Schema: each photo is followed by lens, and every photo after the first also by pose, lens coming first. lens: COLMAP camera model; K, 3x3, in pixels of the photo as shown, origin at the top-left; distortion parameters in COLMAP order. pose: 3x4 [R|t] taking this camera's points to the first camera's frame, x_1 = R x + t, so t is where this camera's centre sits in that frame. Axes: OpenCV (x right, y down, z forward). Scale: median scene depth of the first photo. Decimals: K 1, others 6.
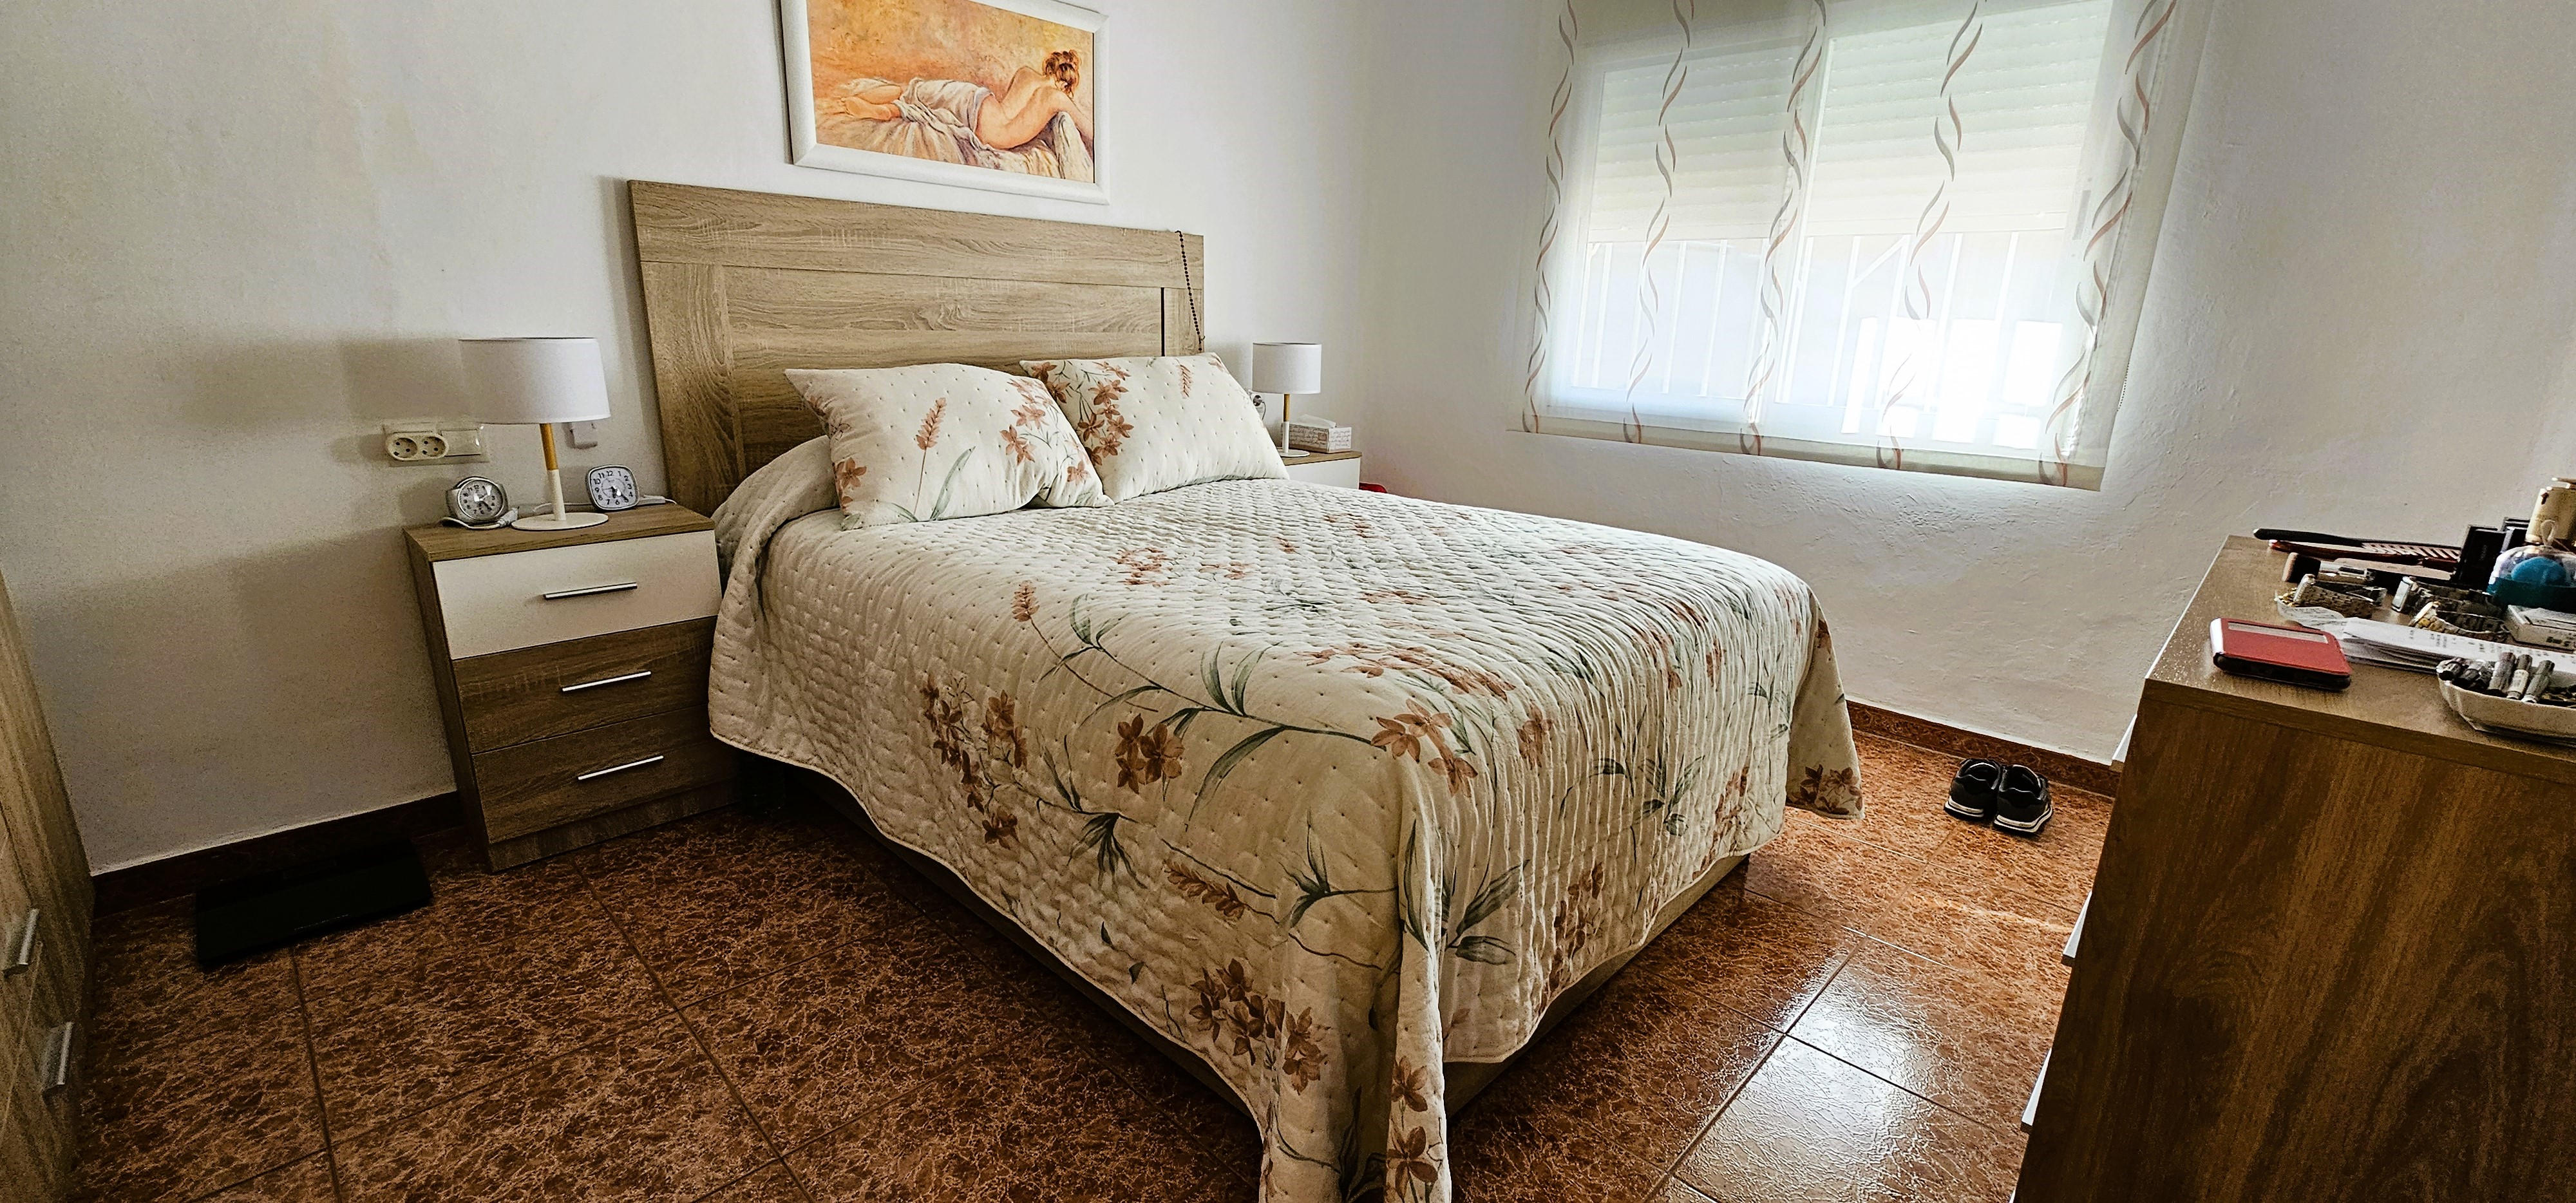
lens RADIAL K [[1034.4, 0, 1235.8], [0, 1034.4, 595.3], [0, 0, 1]] dist [-0.000282, 0.000135]
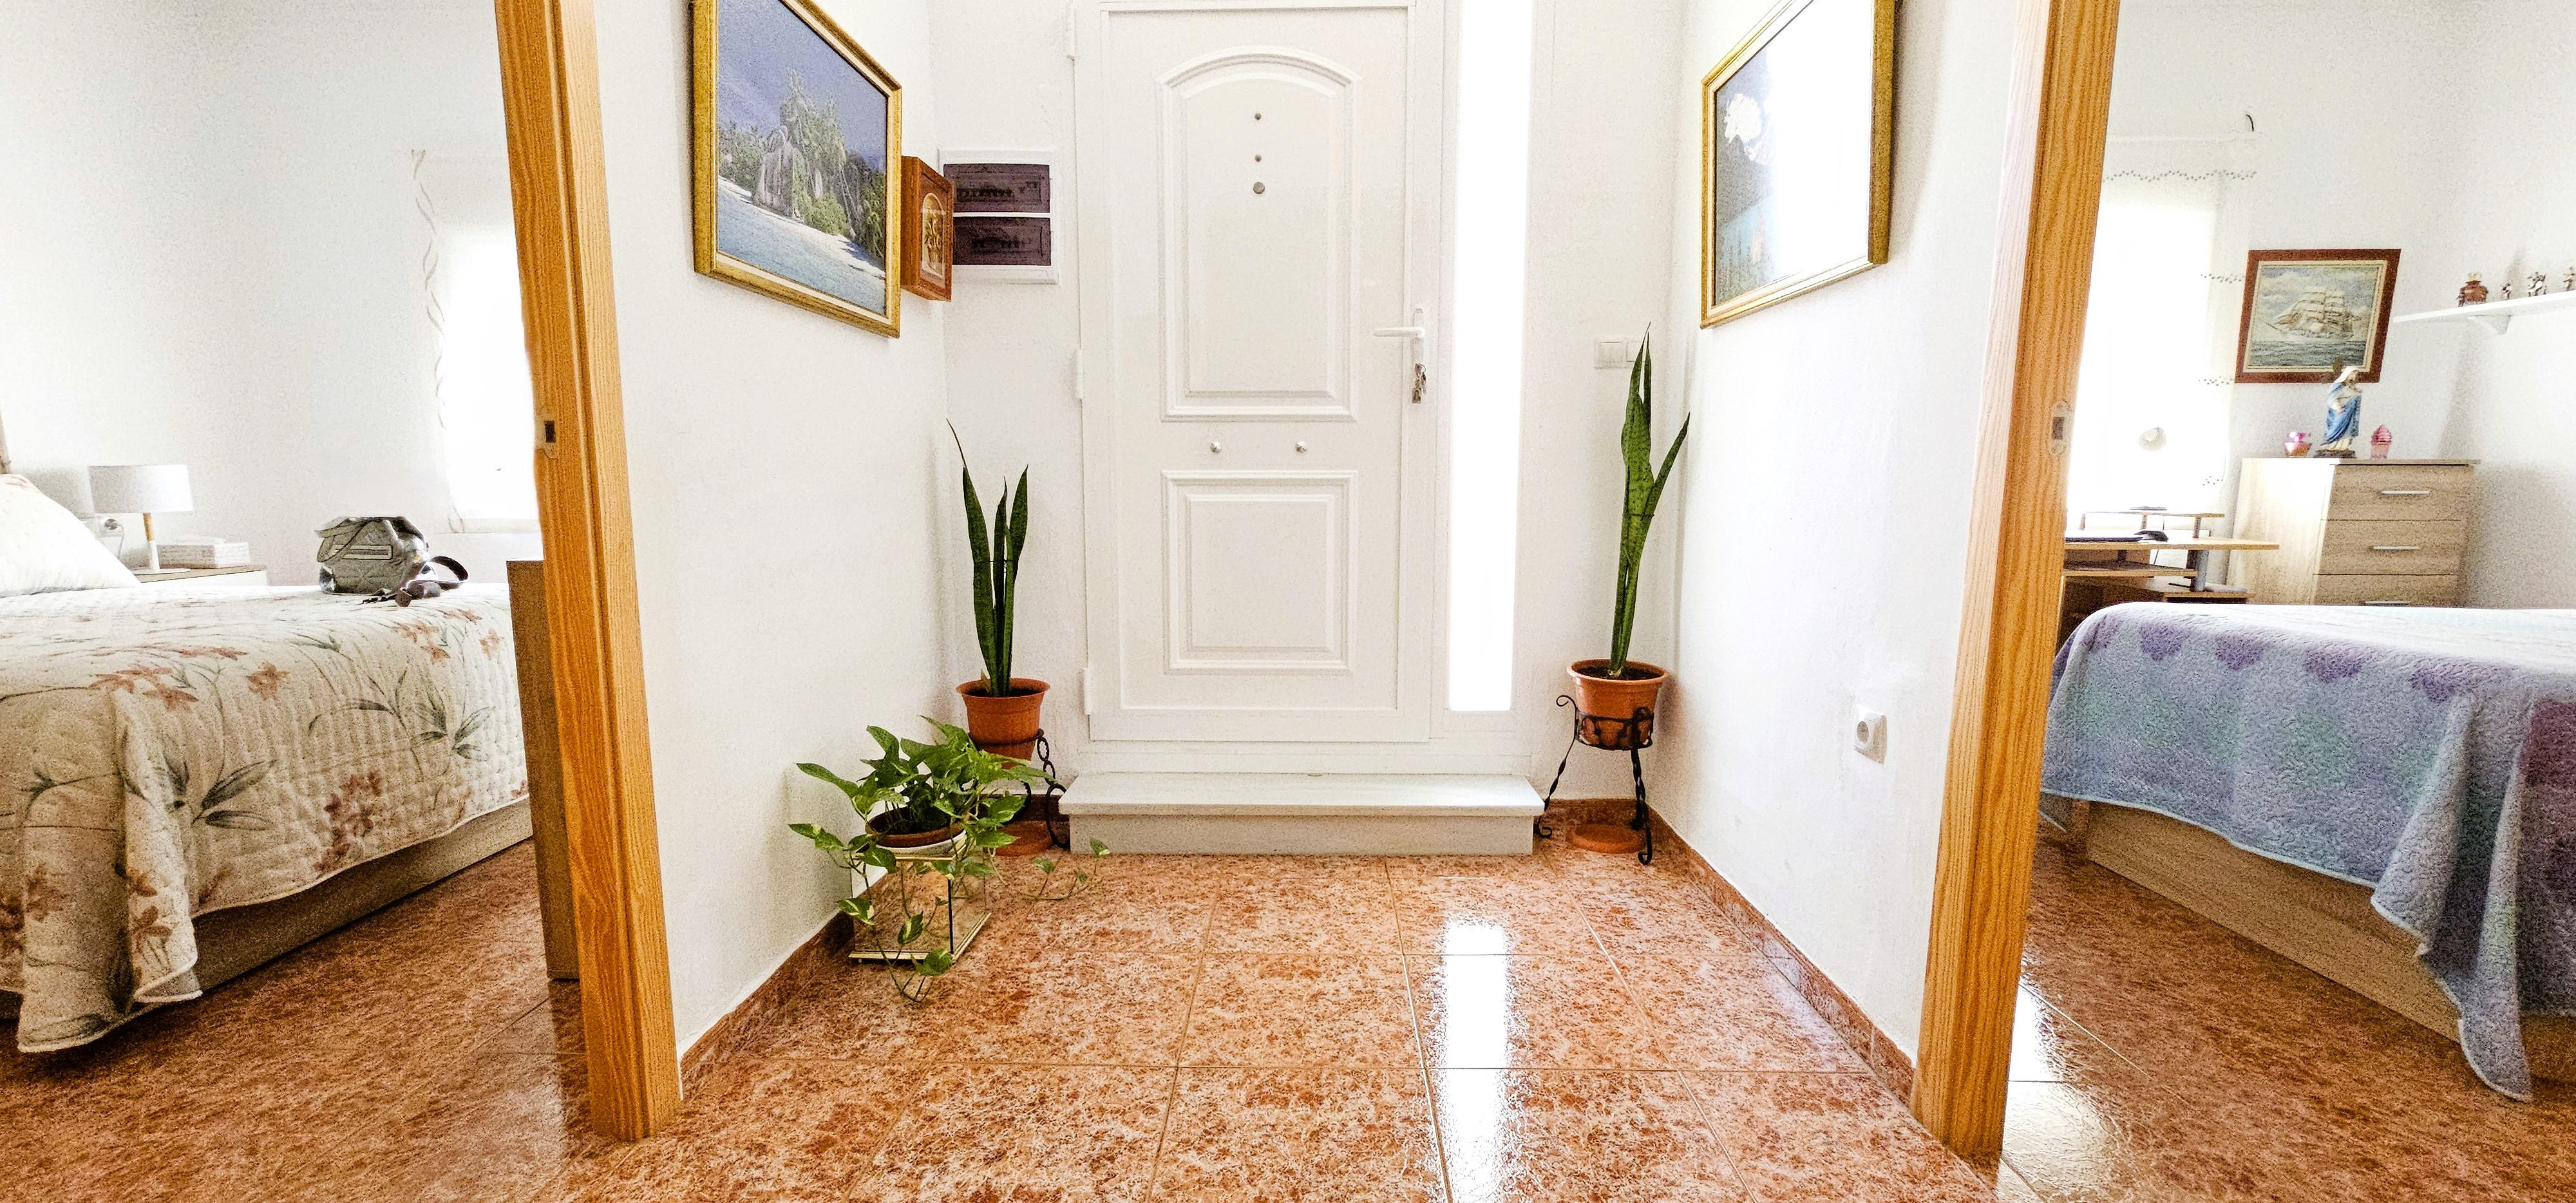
lens RADIAL K [[1055.2, 0, 1285.9], [0, 1055.2, 605.0], [0, 0, 1]] dist [-0.001467, 0.000817]
pose [[0.707001, -0.118017, 0.697296, 0.285591], [0.200734, 0.978914, -0.037847, 0.400775], [-0.678126, 0.166729, 0.715784, -1.218271]]
